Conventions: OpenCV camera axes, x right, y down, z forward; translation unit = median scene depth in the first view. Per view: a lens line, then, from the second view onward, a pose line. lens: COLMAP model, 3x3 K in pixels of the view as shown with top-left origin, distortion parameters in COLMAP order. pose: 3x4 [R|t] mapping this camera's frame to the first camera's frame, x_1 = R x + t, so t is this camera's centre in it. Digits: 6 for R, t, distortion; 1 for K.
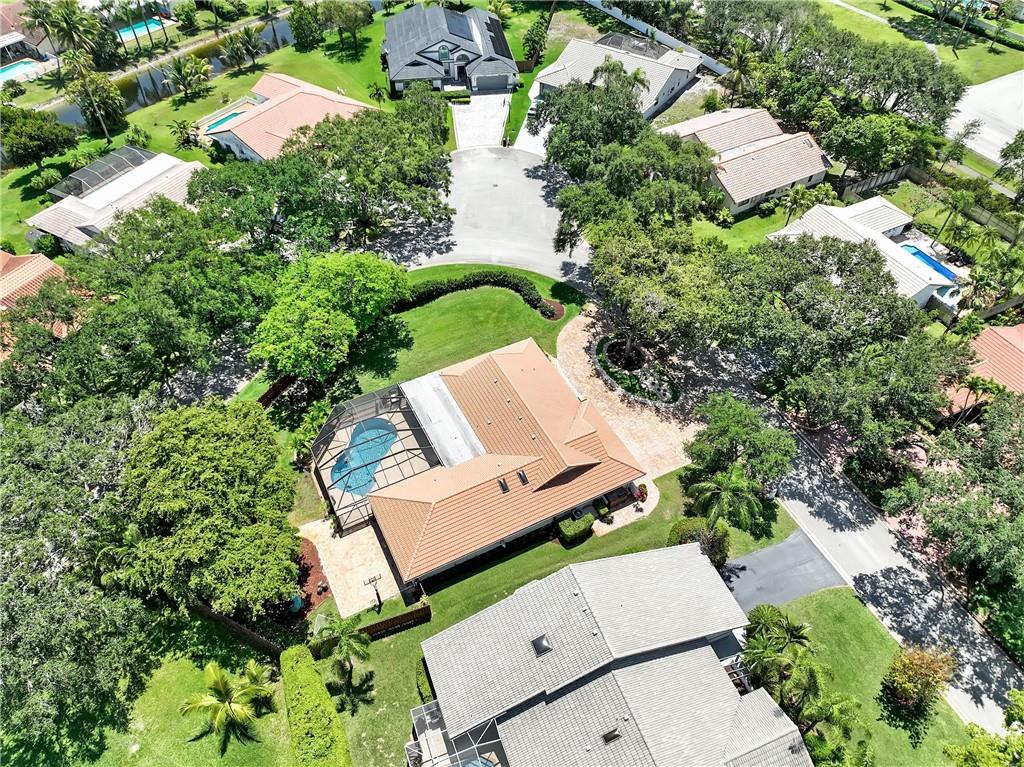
lens RADIAL K [[730.8, 0, 505.4], [0, 730.8, 377.4], [0, 0, 1]] dist [0.010210, 0.001132]
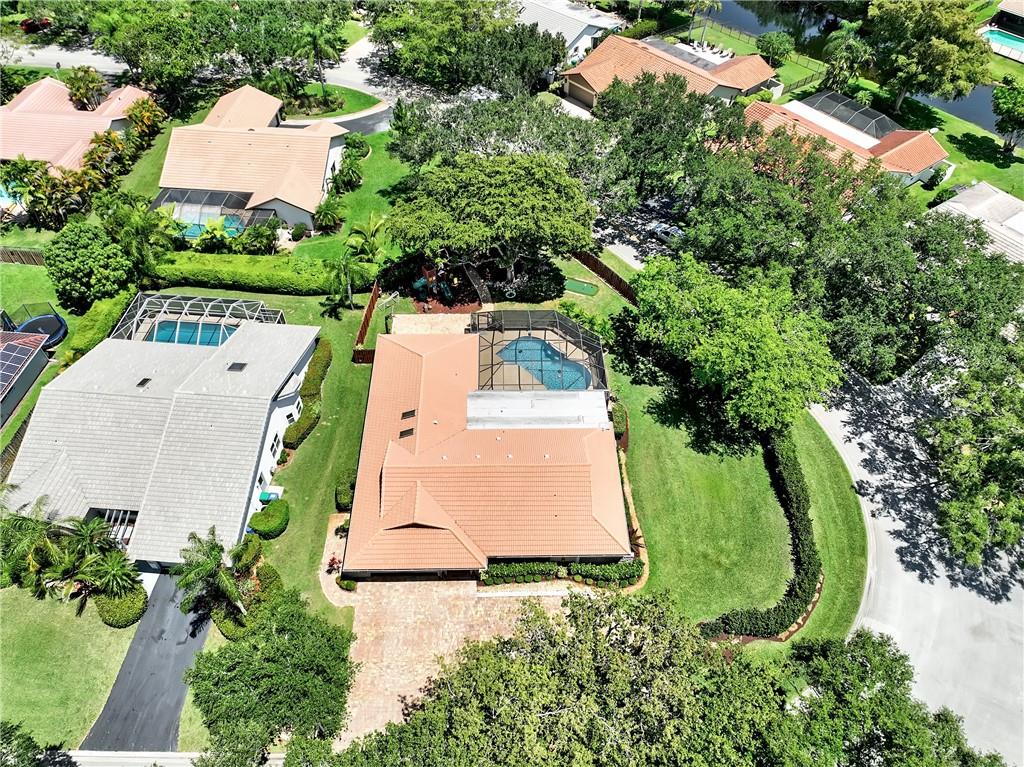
lens RADIAL K [[730.8, 0, 506.4], [0, 730.8, 384.6], [0, 0, 1]] dist [0.010210, 0.001132]
pose [[-0.440782, 0.664110, -0.603878, 0.349385], [-0.667291, 0.207531, 0.715299, -0.442026], [0.600361, 0.718254, 0.351678, 0.530477]]
